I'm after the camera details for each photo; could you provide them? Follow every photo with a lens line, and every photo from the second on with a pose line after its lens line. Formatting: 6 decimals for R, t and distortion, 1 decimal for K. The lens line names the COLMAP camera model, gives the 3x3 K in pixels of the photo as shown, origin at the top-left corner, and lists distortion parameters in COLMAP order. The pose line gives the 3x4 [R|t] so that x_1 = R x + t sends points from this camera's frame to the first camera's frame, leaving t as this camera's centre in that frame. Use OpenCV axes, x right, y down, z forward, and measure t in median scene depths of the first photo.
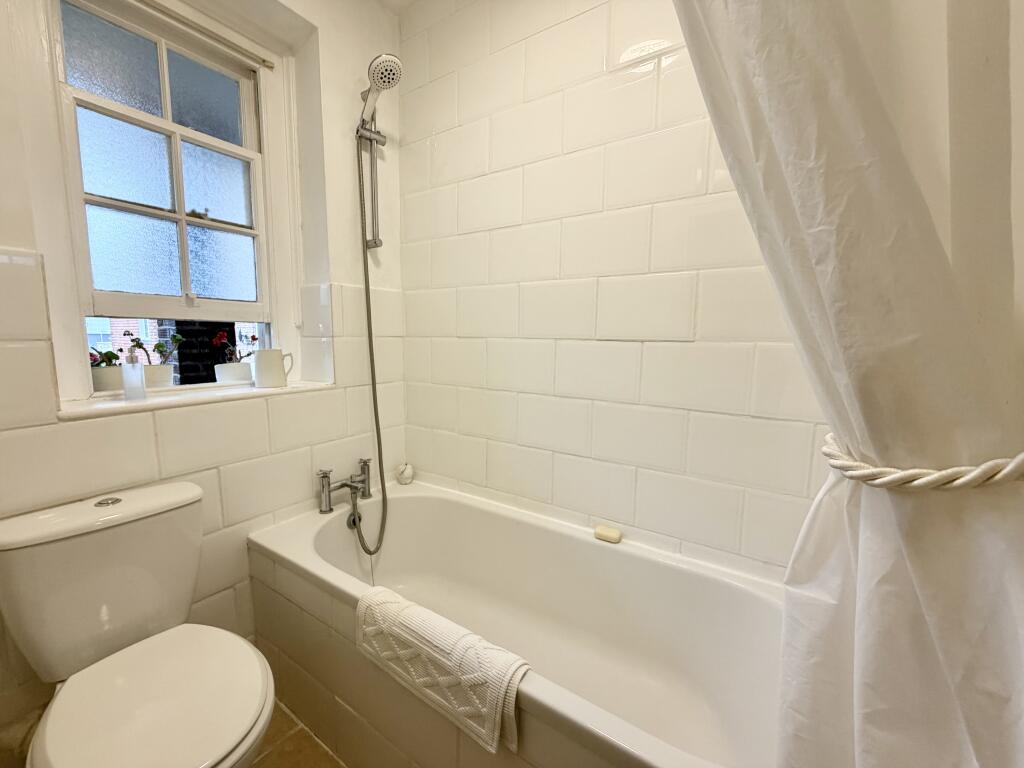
lens RADIAL K [[407.9, 0, 508.2], [0, 407.9, 385.4], [0, 0, 1]] dist [0.000470, 0.000262]
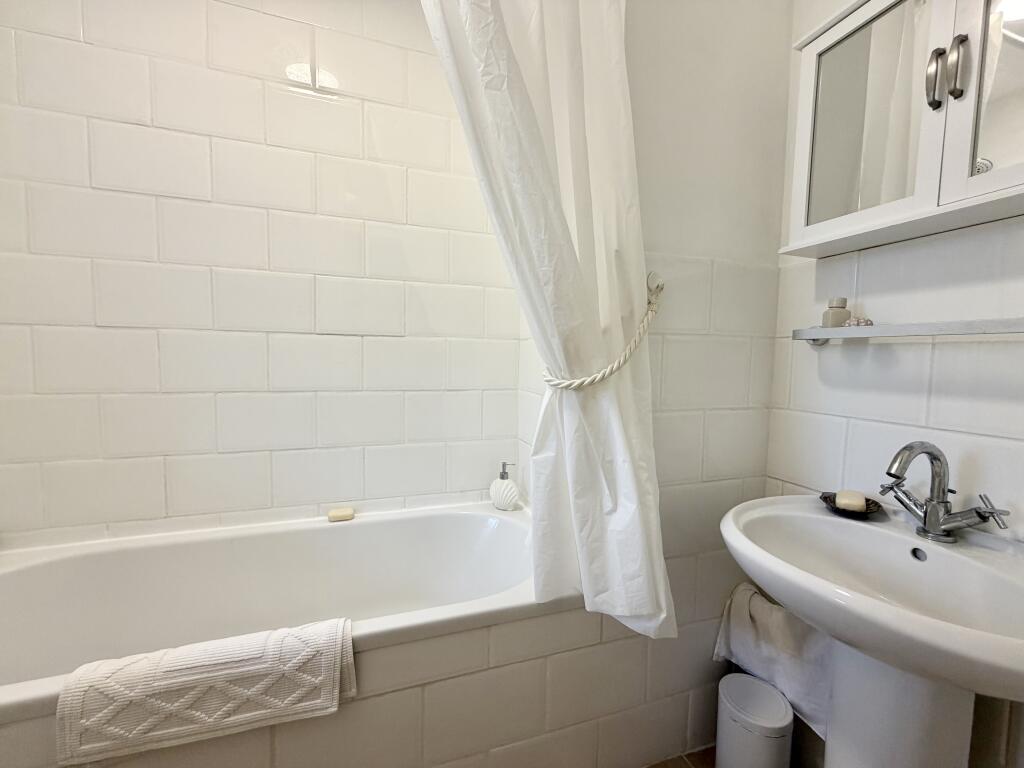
lens RADIAL K [[407.9, 0, 508.2], [0, 407.9, 385.4], [0, 0, 1]] dist [0.000470, 0.000262]
pose [[0.617219, -0.059873, 0.784510, -0.525352], [0.084540, 0.996374, 0.009530, 0.088992], [-0.782236, 0.060441, 0.620043, -0.053146]]
